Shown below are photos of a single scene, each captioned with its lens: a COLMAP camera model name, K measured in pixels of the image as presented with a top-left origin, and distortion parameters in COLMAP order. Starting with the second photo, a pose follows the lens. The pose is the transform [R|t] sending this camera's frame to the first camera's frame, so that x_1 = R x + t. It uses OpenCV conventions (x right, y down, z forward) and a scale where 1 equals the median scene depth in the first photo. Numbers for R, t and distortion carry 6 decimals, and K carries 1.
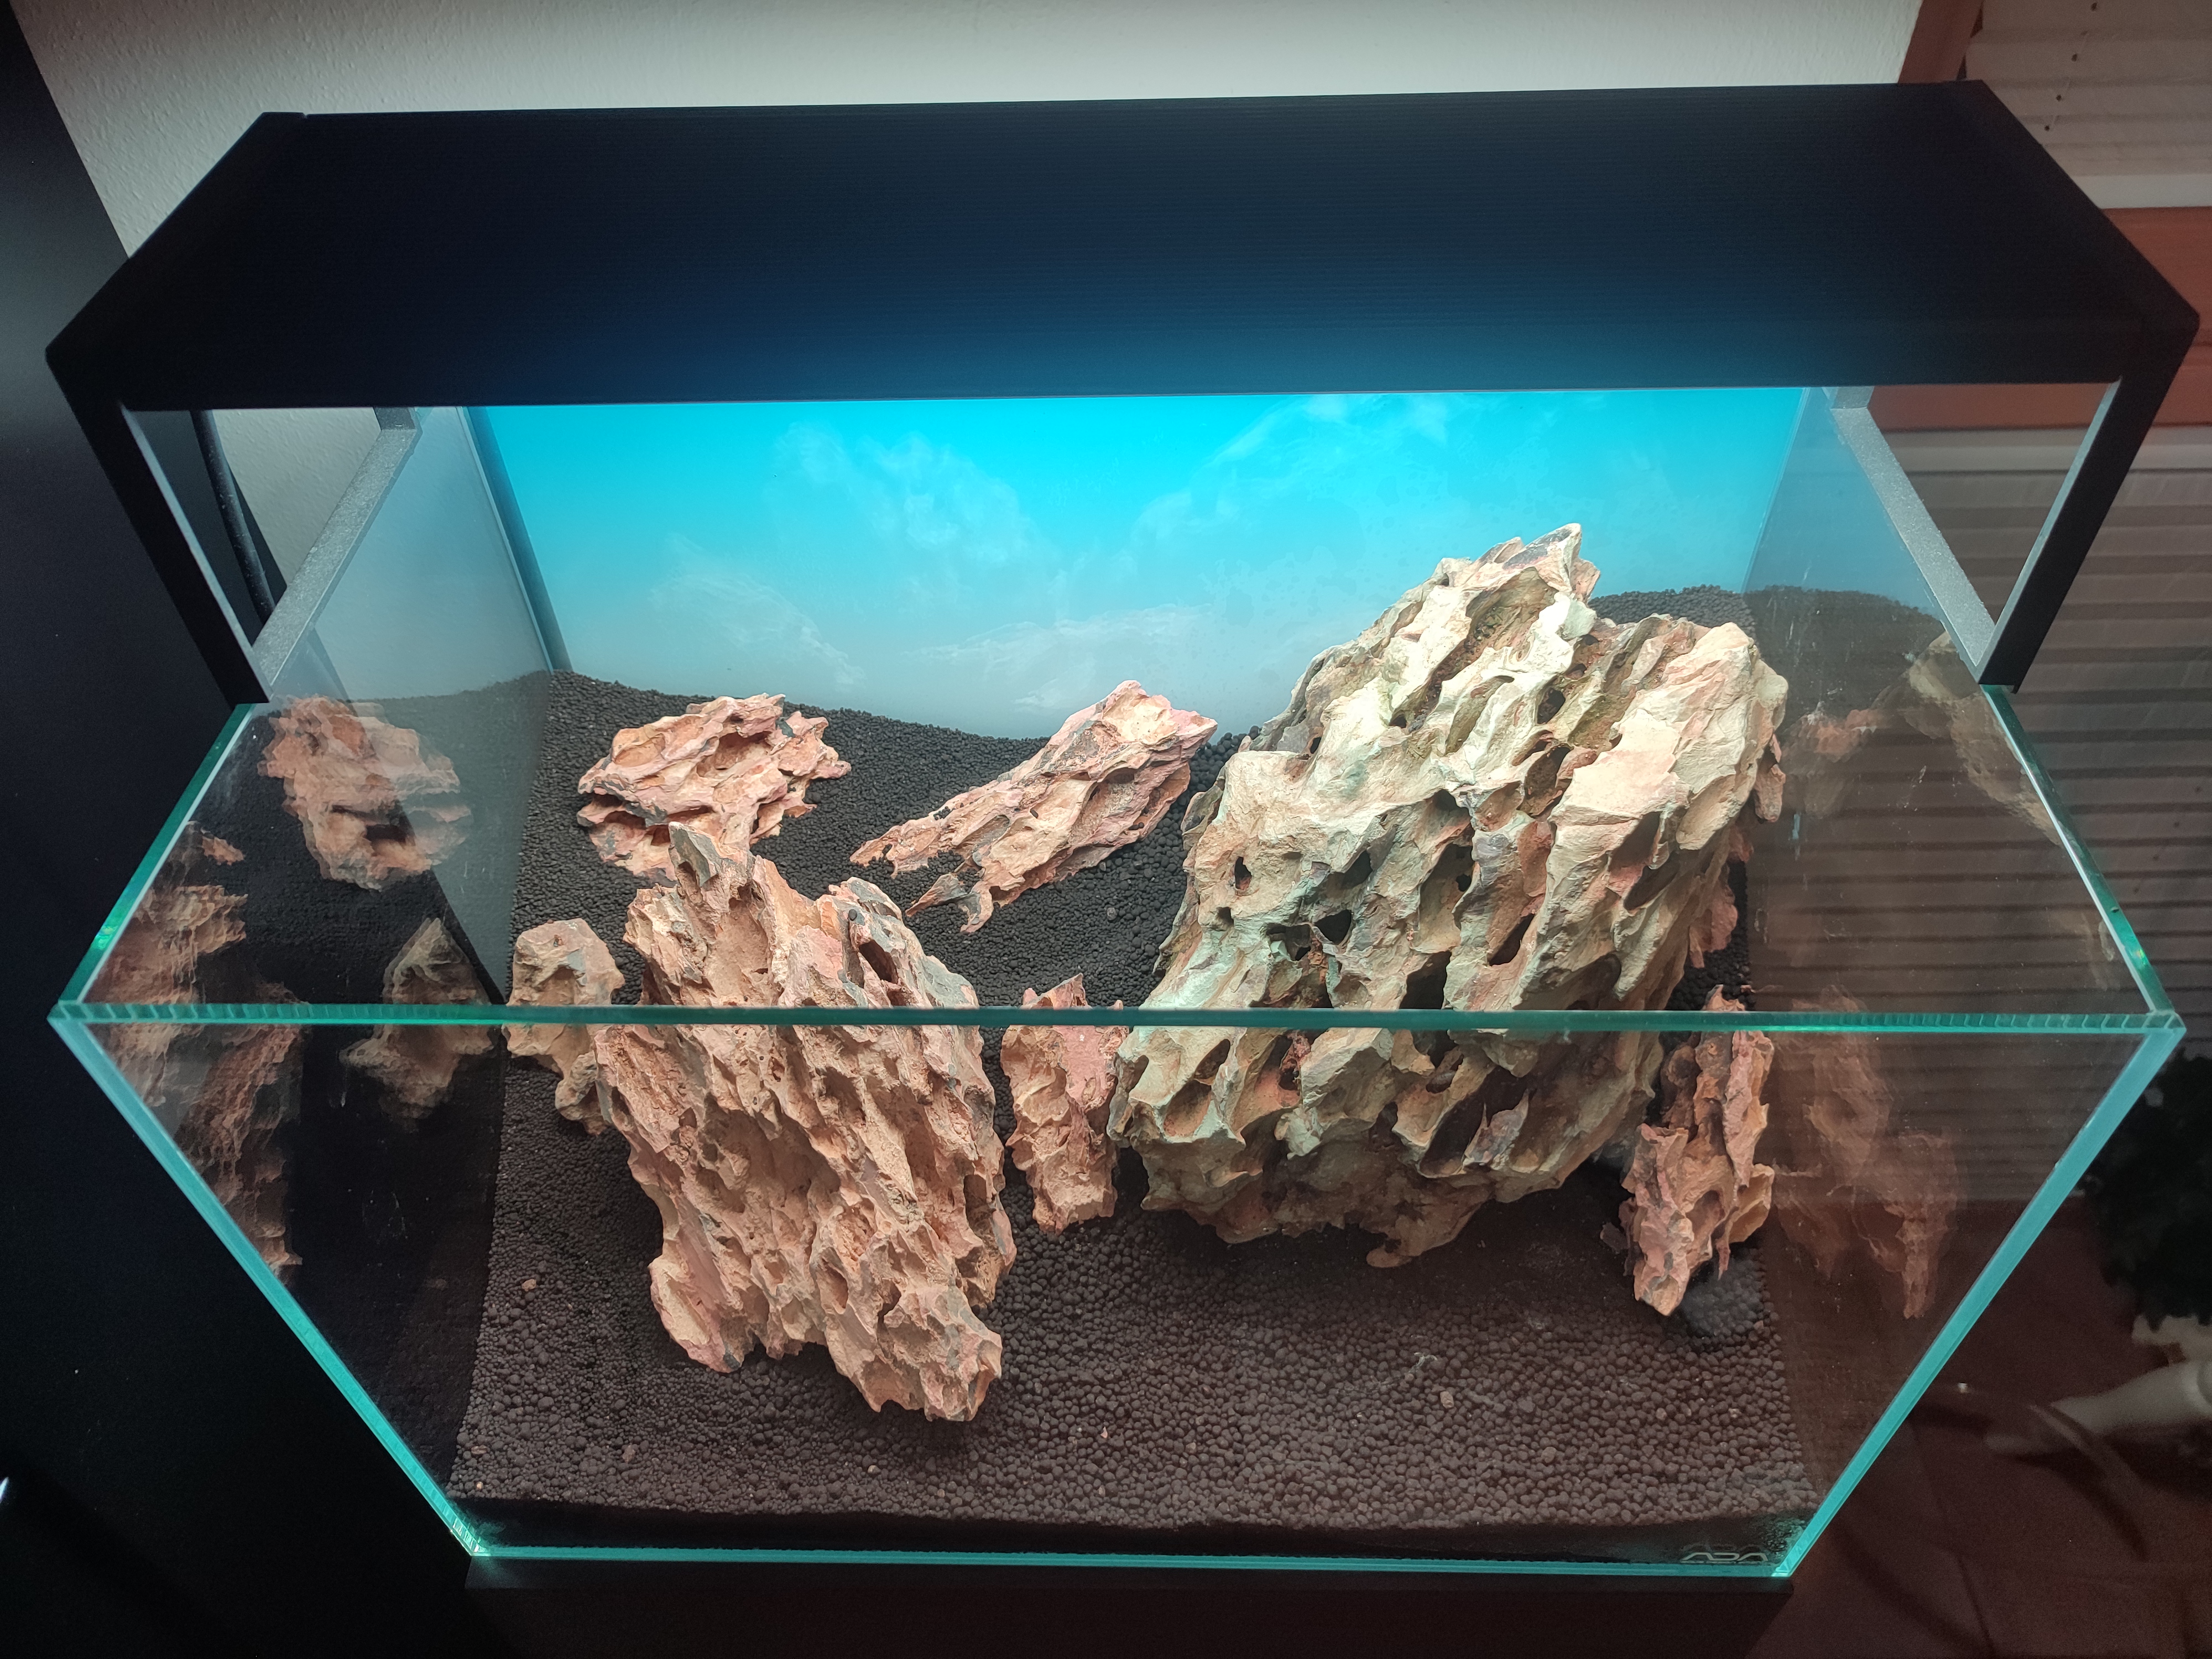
lens RADIAL K [[1620.5, 0, 1106.3], [0, 1620.5, 820.9], [0, 0, 1]] dist [0.010328, 0.002560]
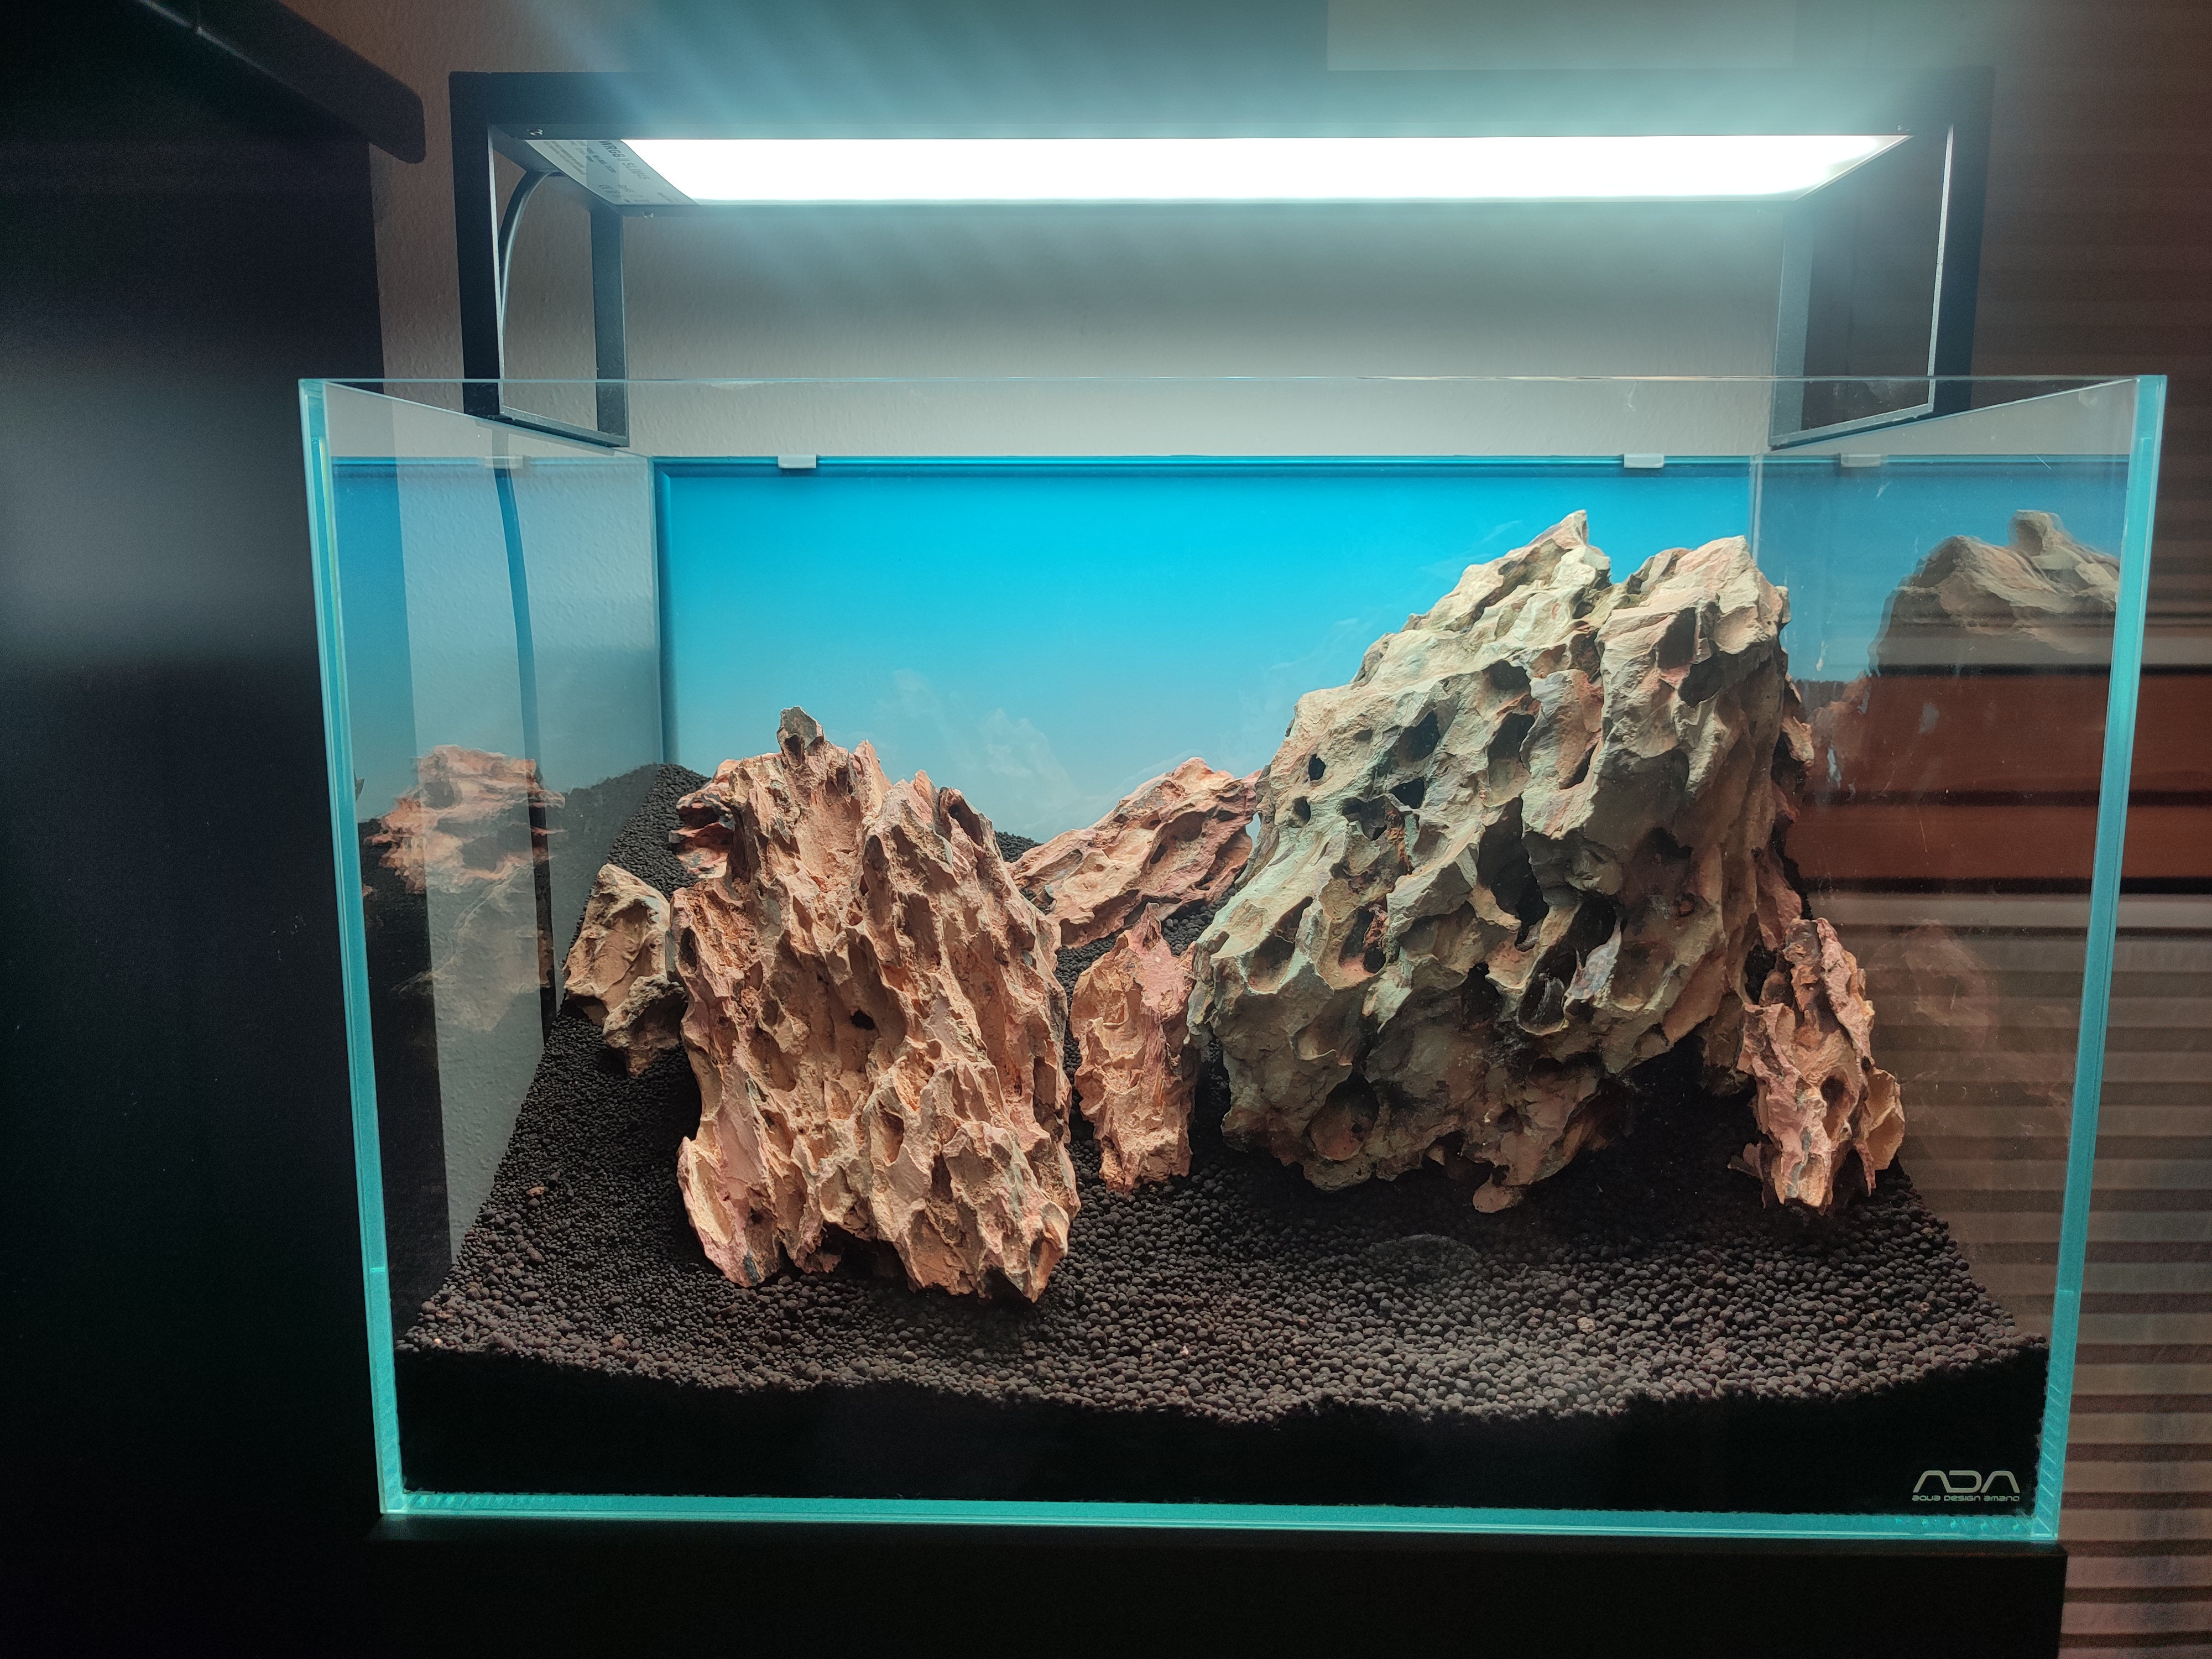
lens RADIAL K [[1620.5, 0, 1107.7], [0, 1620.5, 822.6], [0, 0, 1]] dist [0.010328, 0.002560]
pose [[0.999622, 0.027497, 0.000228, -0.049841], [-0.022104, 0.808434, -0.588171, 0.666780], [-0.016357, 0.587944, 0.808736, 0.163717]]
